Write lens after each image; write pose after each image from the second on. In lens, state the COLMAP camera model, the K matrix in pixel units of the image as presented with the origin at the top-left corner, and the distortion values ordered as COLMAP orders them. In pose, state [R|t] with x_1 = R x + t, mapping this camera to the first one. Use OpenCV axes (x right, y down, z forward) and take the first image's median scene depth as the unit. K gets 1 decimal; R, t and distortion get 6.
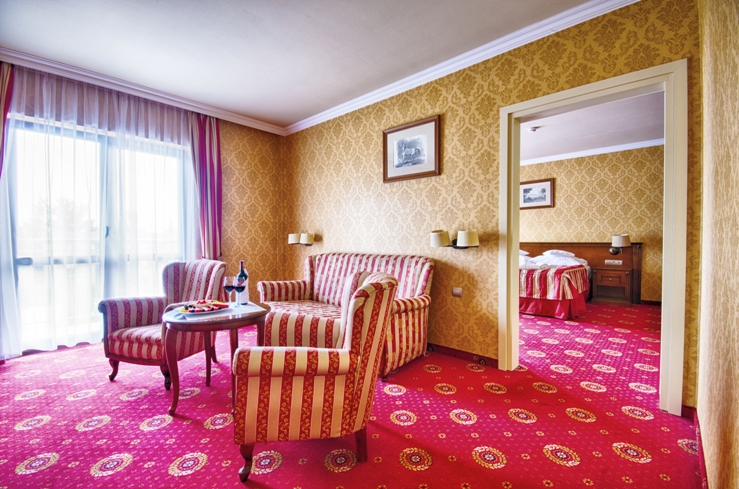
lens RADIAL K [[327.4, 0, 370.9], [0, 327.4, 238.7], [0, 0, 1]] dist [-0.002105, -0.001178]
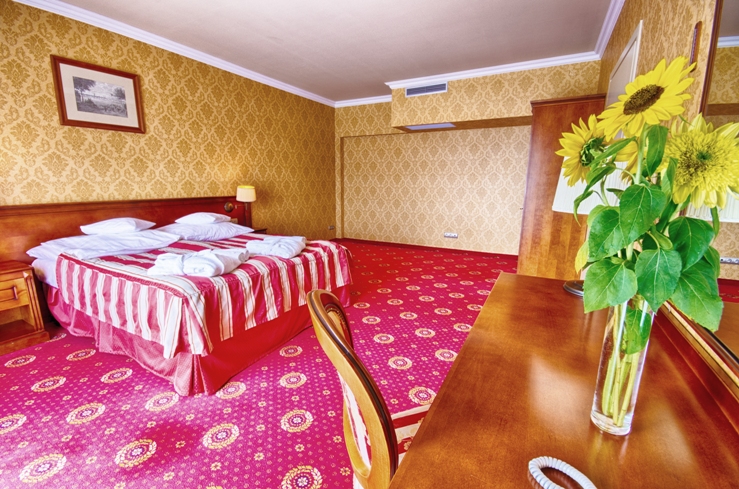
lens RADIAL K [[327.4, 0, 369.4], [0, 327.4, 246.0], [0, 0, 1]] dist [-0.002105, -0.001178]
pose [[-0.294704, -0.172713, 0.939851, -0.084156], [0.020594, 0.982155, 0.186944, -0.006936], [-0.955367, 0.074448, -0.285888, 0.804816]]
